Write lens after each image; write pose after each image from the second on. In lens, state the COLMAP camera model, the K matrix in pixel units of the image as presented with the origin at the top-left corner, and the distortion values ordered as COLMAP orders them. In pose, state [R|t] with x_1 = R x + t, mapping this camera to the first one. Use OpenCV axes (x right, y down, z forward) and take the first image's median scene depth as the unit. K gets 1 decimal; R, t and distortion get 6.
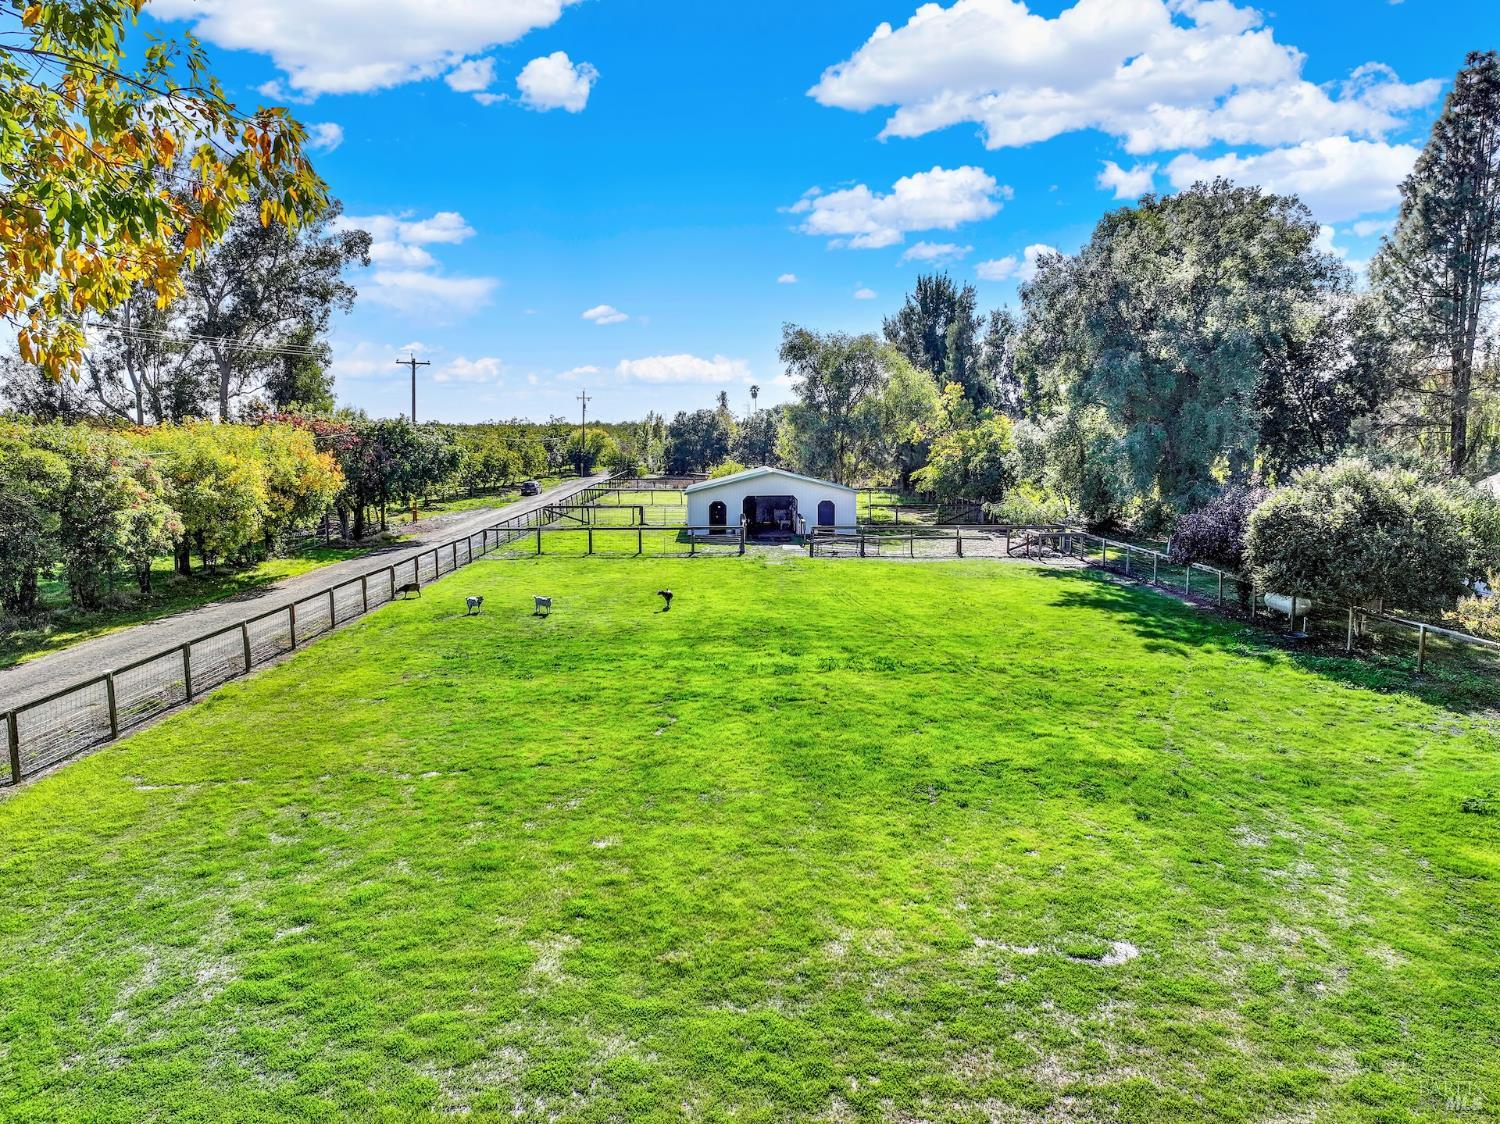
lens RADIAL K [[1042.2, 0, 752.2], [0, 1042.2, 560.5], [0, 0, 1]] dist [0.000000, 0.013574]
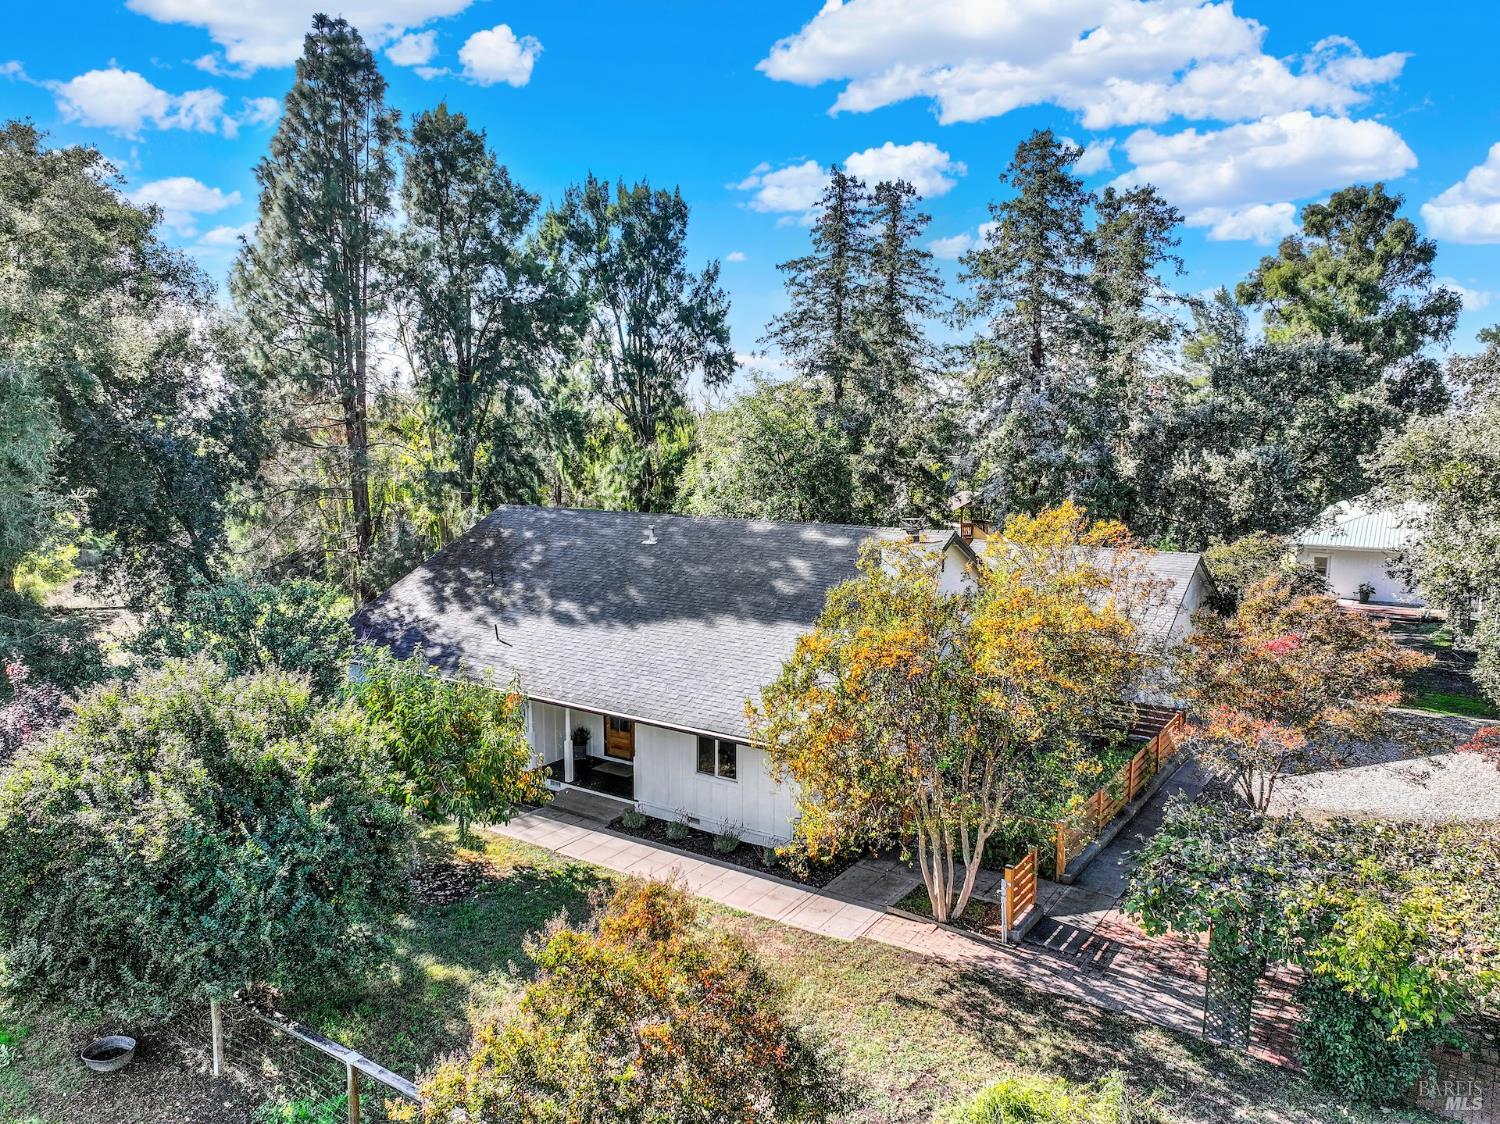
lens RADIAL K [[1042.2, 0, 751.0], [0, 1042.2, 560.1], [0, 0, 1]] dist [0.000000, 0.013574]
pose [[0.581137, -0.092308, 0.808553, 0.206800], [0.091115, 0.994680, 0.048069, -0.089347], [-0.808689, 0.045737, 0.586456, 0.303267]]
